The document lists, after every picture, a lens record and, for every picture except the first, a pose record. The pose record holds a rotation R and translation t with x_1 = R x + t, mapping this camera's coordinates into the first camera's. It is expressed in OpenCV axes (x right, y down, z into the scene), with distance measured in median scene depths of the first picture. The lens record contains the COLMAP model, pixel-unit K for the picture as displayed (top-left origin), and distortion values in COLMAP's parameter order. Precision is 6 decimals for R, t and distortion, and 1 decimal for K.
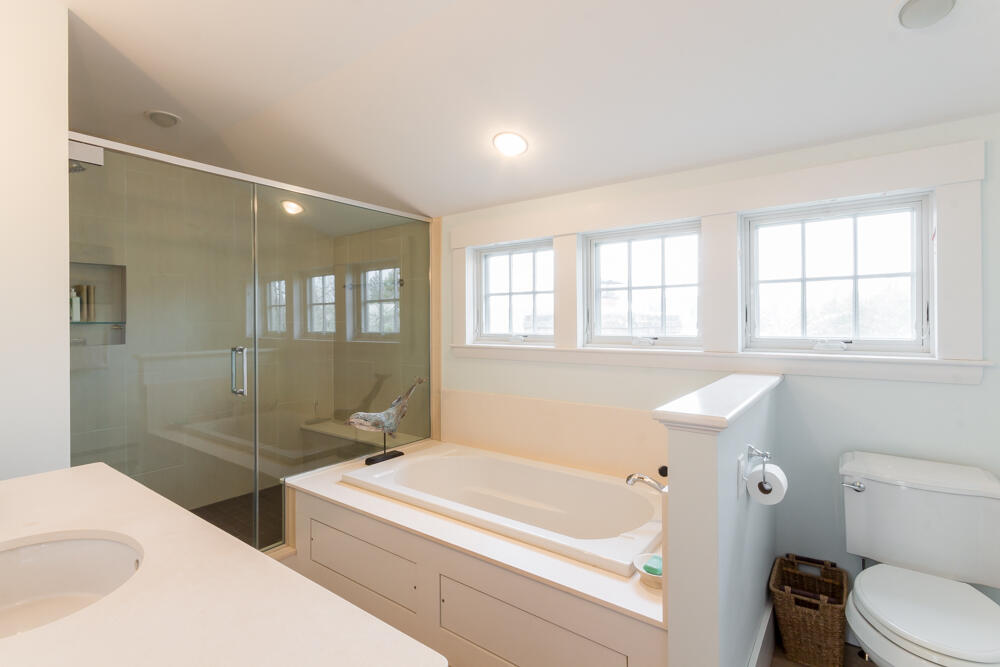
lens RADIAL K [[467.9, 0, 498.2], [0, 467.9, 325.3], [0, 0, 1]] dist [0.011685, 0.001446]
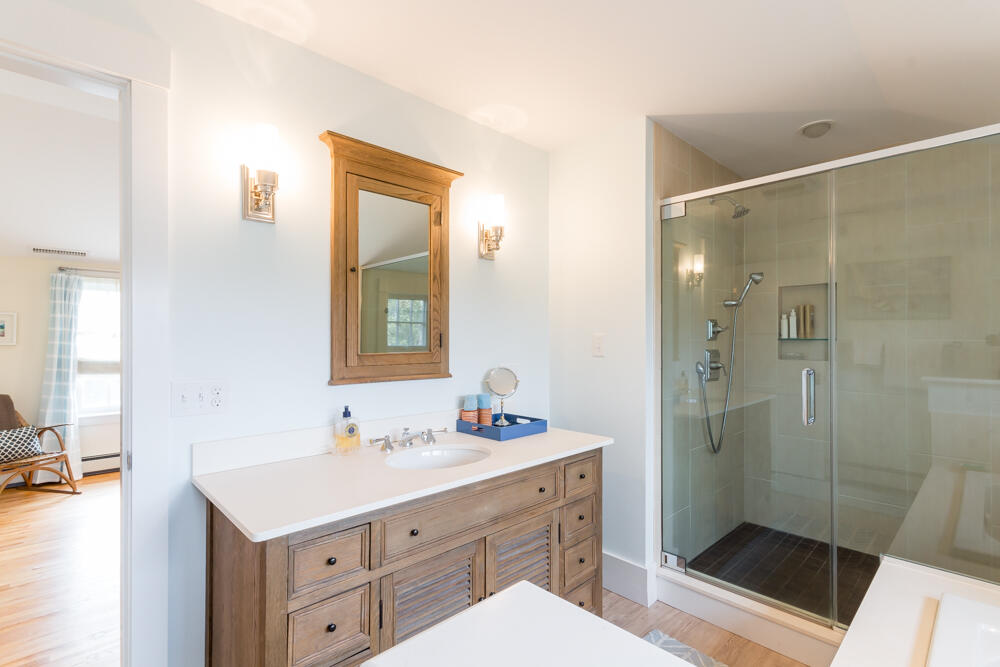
lens RADIAL K [[467.9, 0, 497.8], [0, 467.9, 340.8], [0, 0, 1]] dist [0.011685, 0.001446]
pose [[-0.169321, -0.009240, -0.985518, 0.348080], [-0.004747, 0.999952, -0.008560, 0.010827], [0.985549, 0.003228, -0.169357, 0.513667]]
